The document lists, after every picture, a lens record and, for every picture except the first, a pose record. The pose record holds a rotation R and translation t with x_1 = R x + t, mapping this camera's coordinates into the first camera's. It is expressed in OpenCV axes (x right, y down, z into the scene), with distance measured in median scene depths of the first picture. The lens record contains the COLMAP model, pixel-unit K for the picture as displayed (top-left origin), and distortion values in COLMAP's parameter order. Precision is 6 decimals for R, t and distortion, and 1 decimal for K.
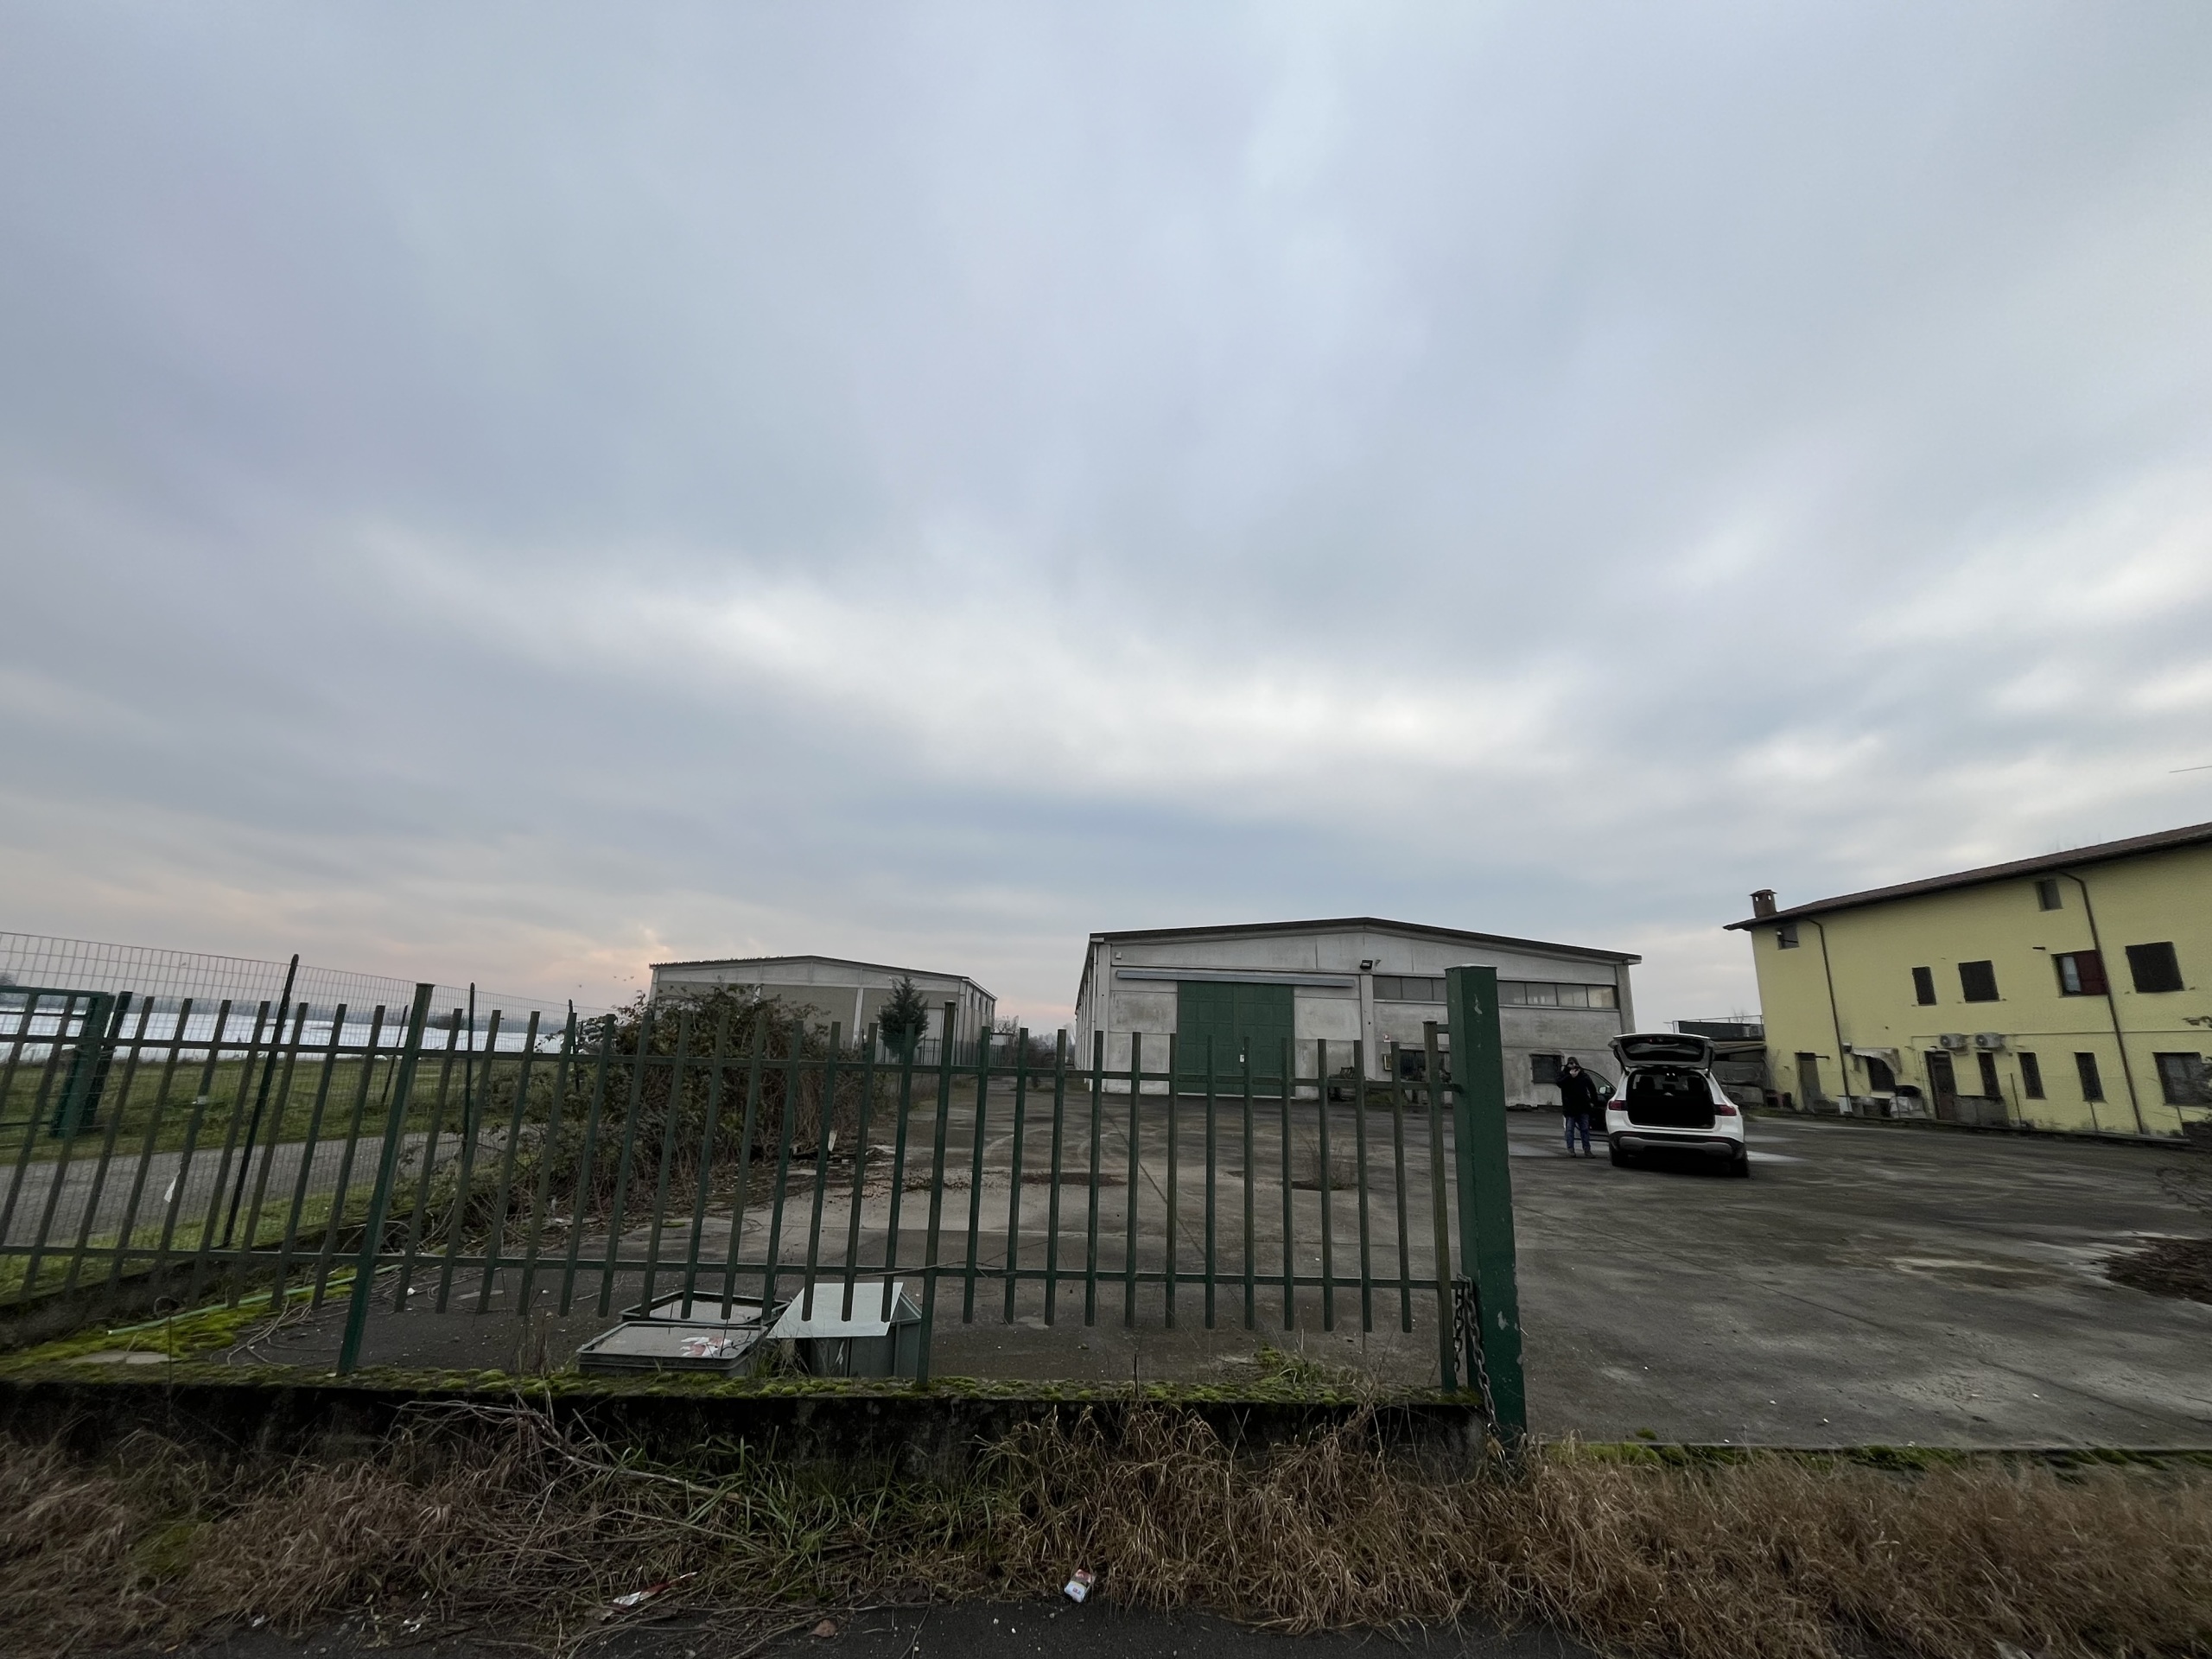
lens RADIAL K [[892.9, 0, 1106.0], [0, 892.9, 829.5], [0, 0, 1]] dist [-0.002494, -0.000253]
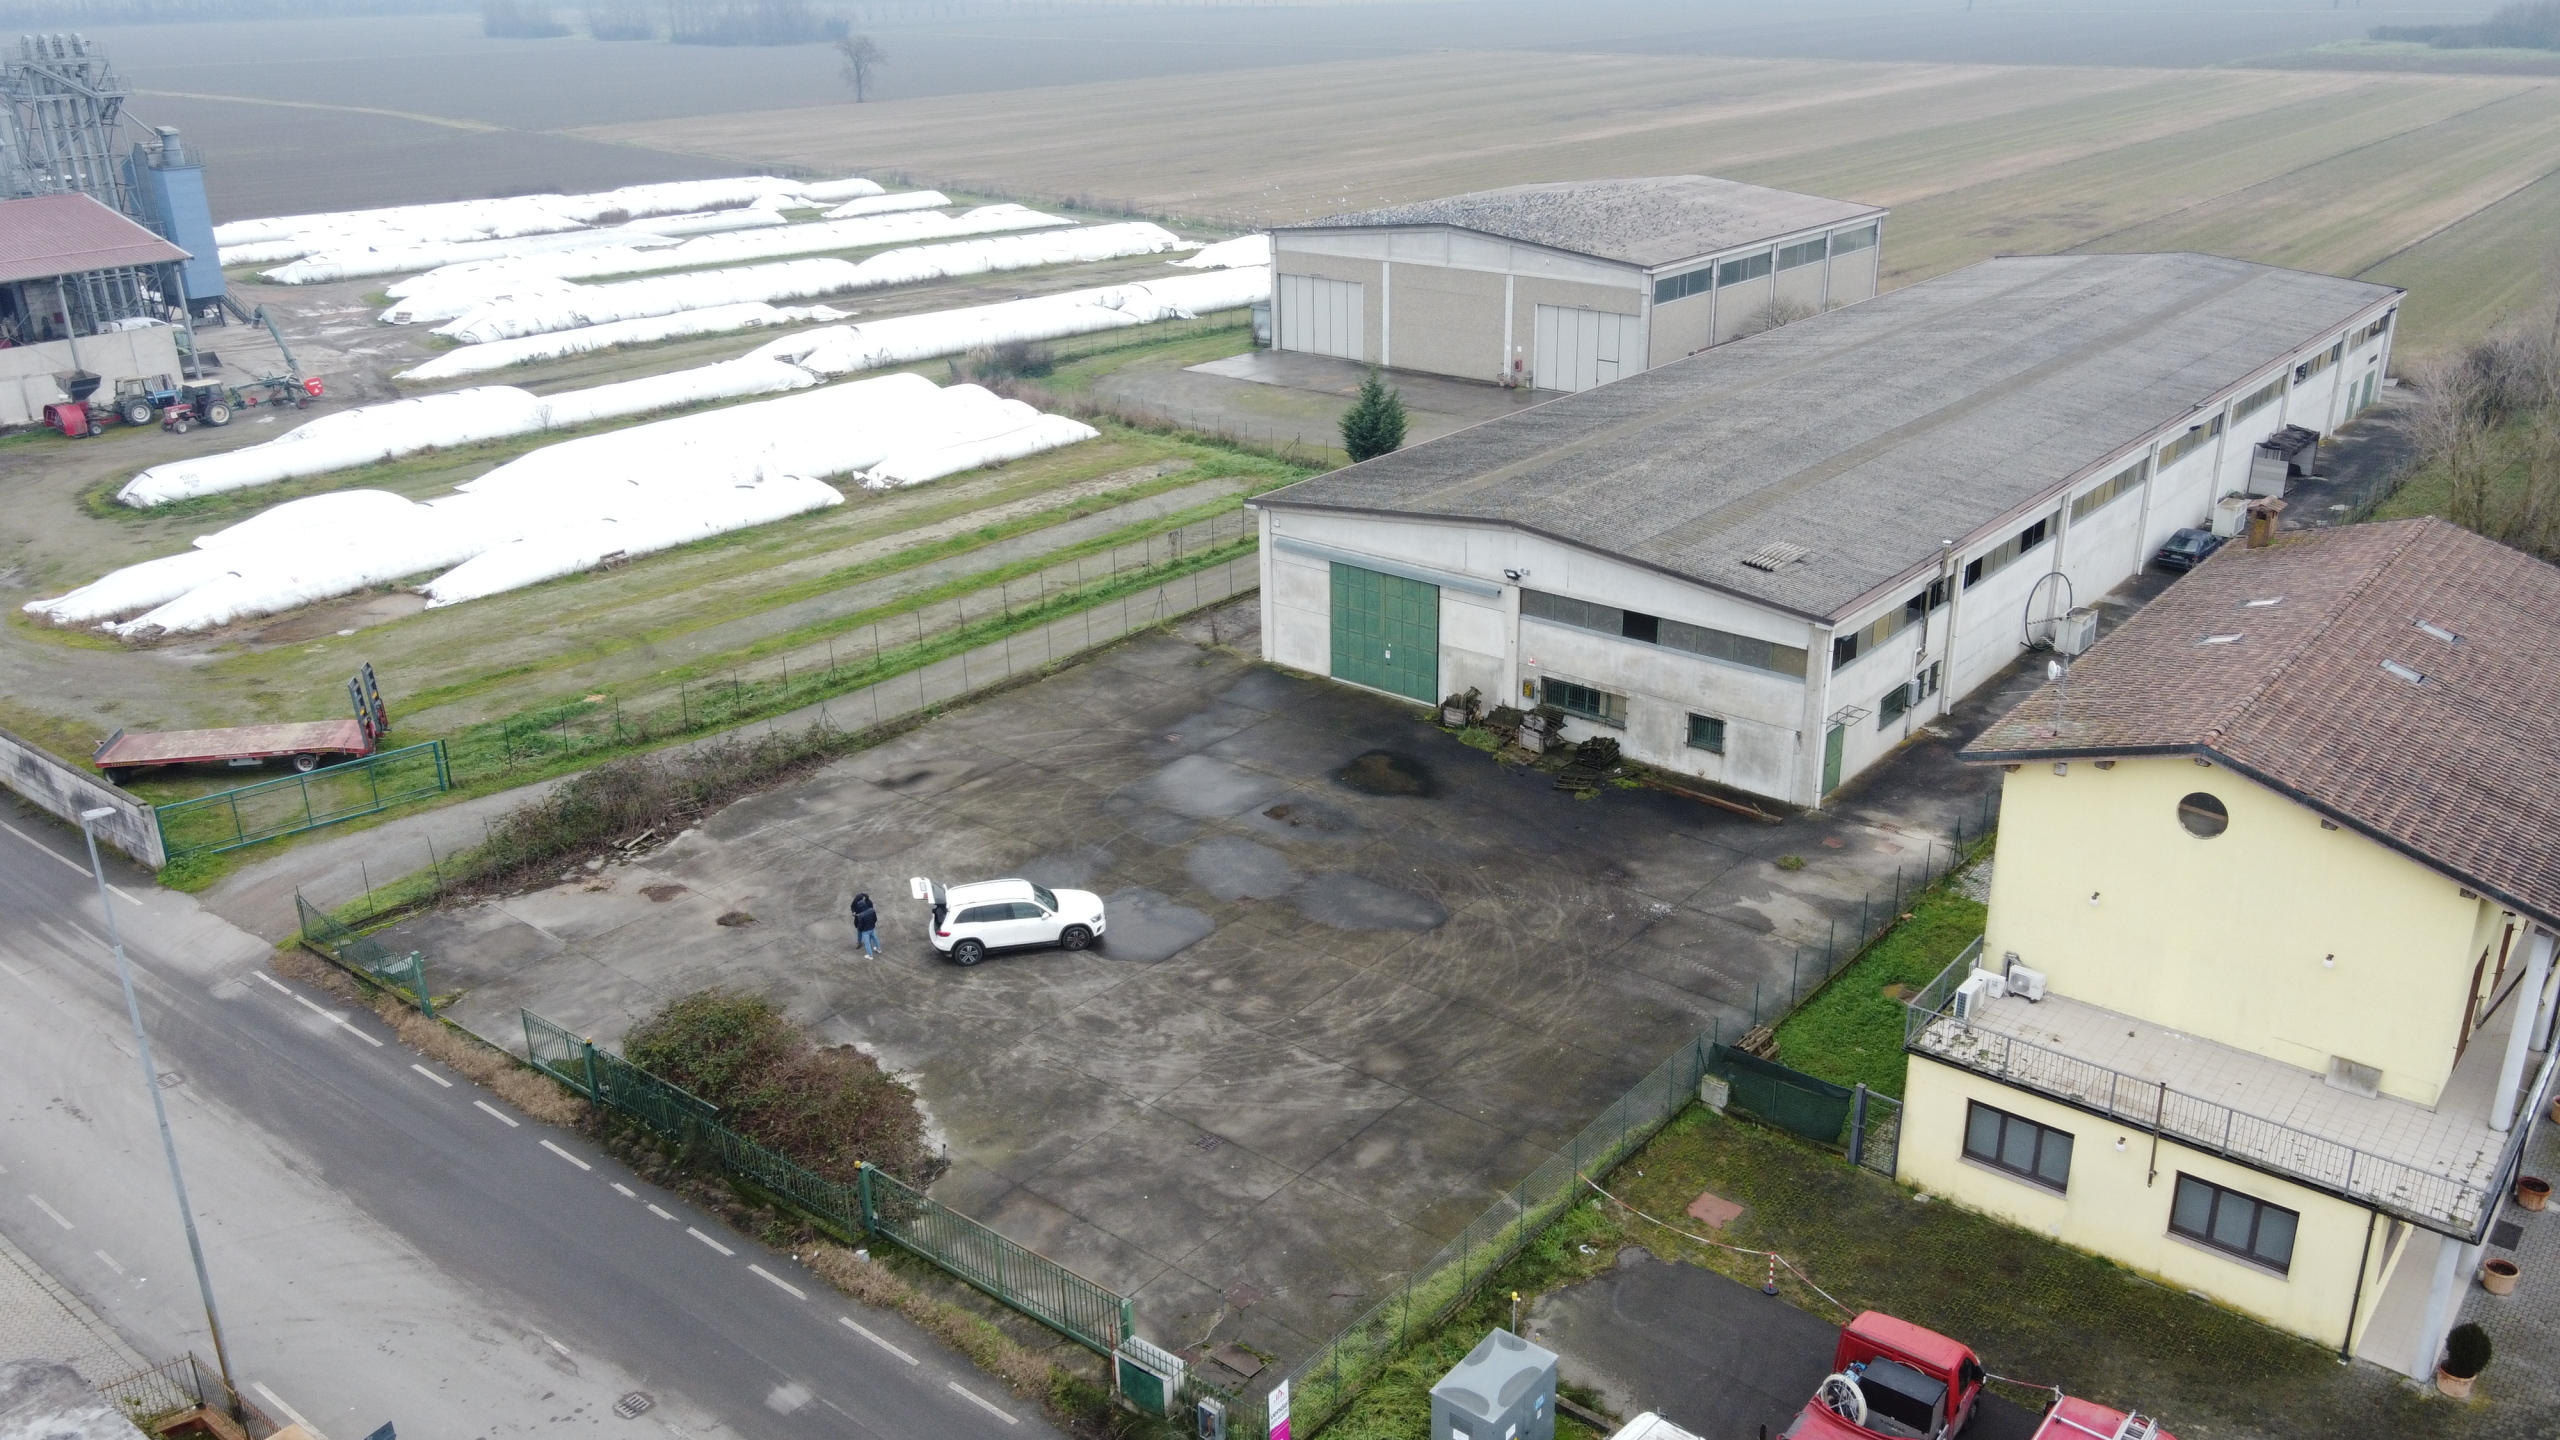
lens RADIAL K [[1963.0, 0, 1295.5], [0, 1963.0, 715.8], [0, 0, 1]] dist [-0.005846, 0.037856]
pose [[0.741850, 0.202421, -0.639285, 1.320651], [0.203464, 0.840458, 0.502228, -0.677479], [0.638953, -0.502649, 0.582308, -0.218879]]
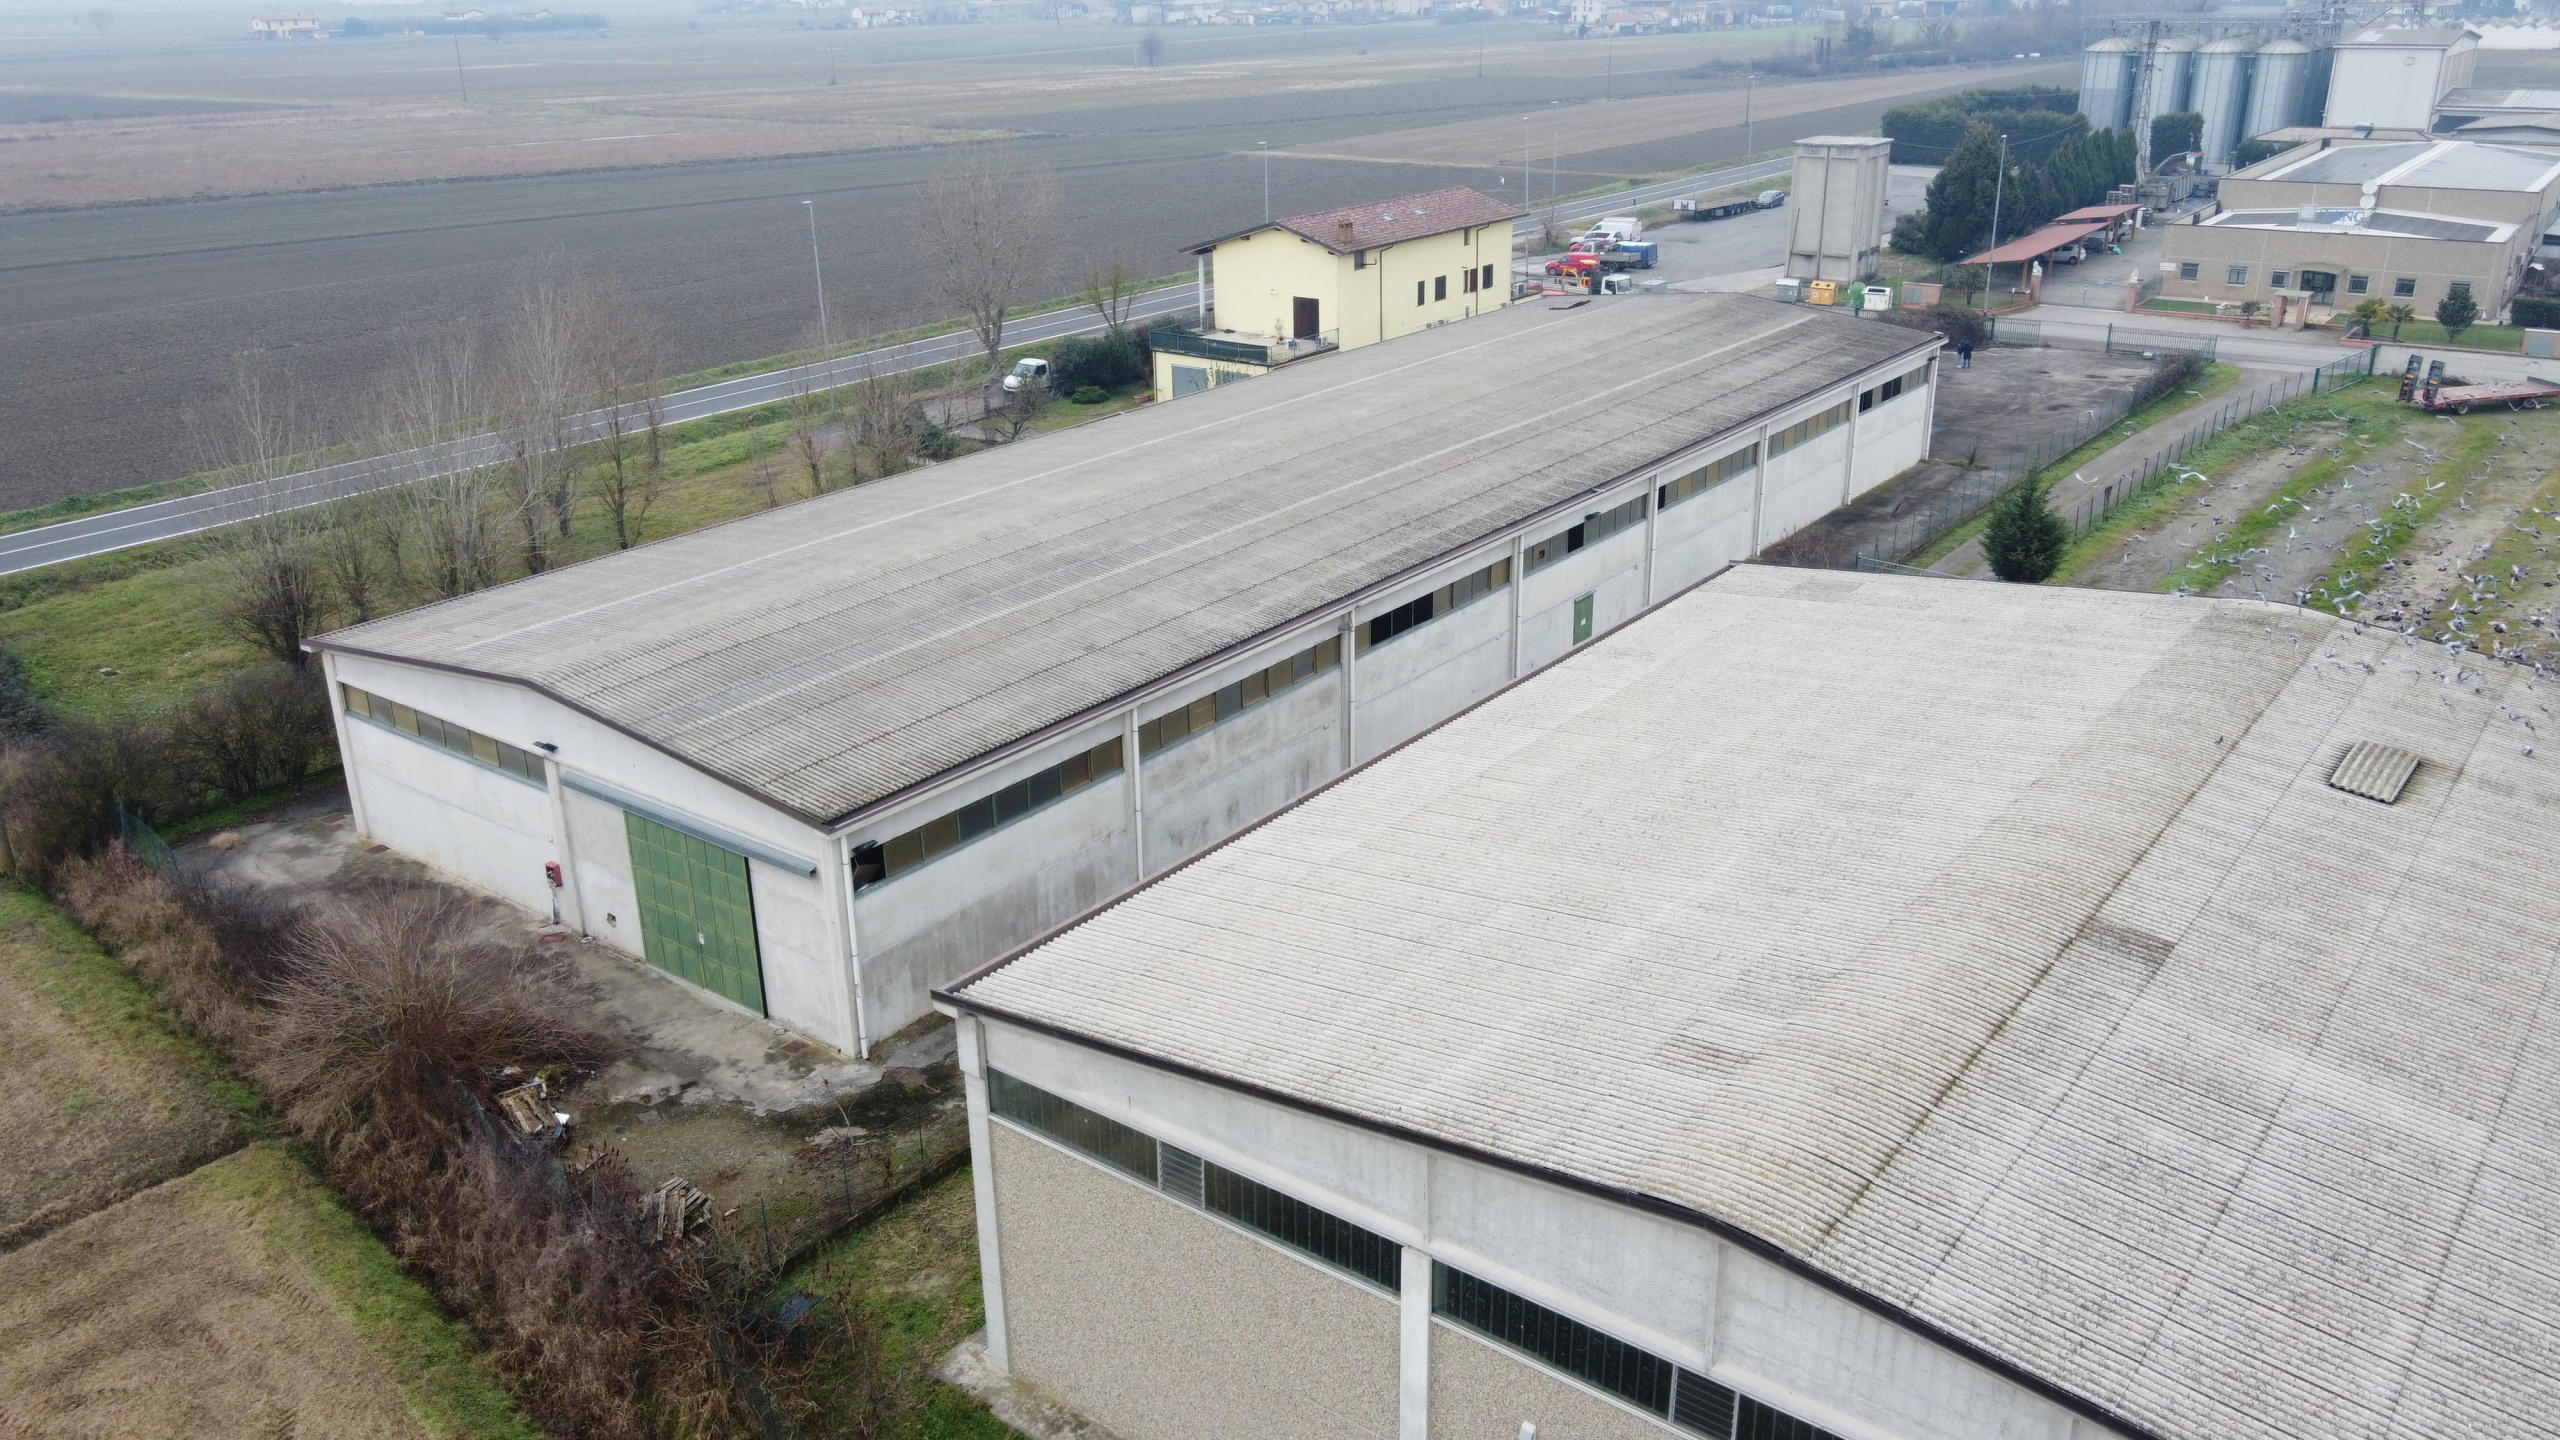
lens RADIAL K [[1963.0, 0, 1295.5], [0, 1963.0, 715.8], [0, 0, 1]] dist [-0.005846, 0.037856]
pose [[-0.772921, -0.251771, 0.582413, -1.019489], [-0.166194, 0.966191, 0.197118, 0.238989], [-0.612351, 0.055563, -0.788631, 3.687079]]
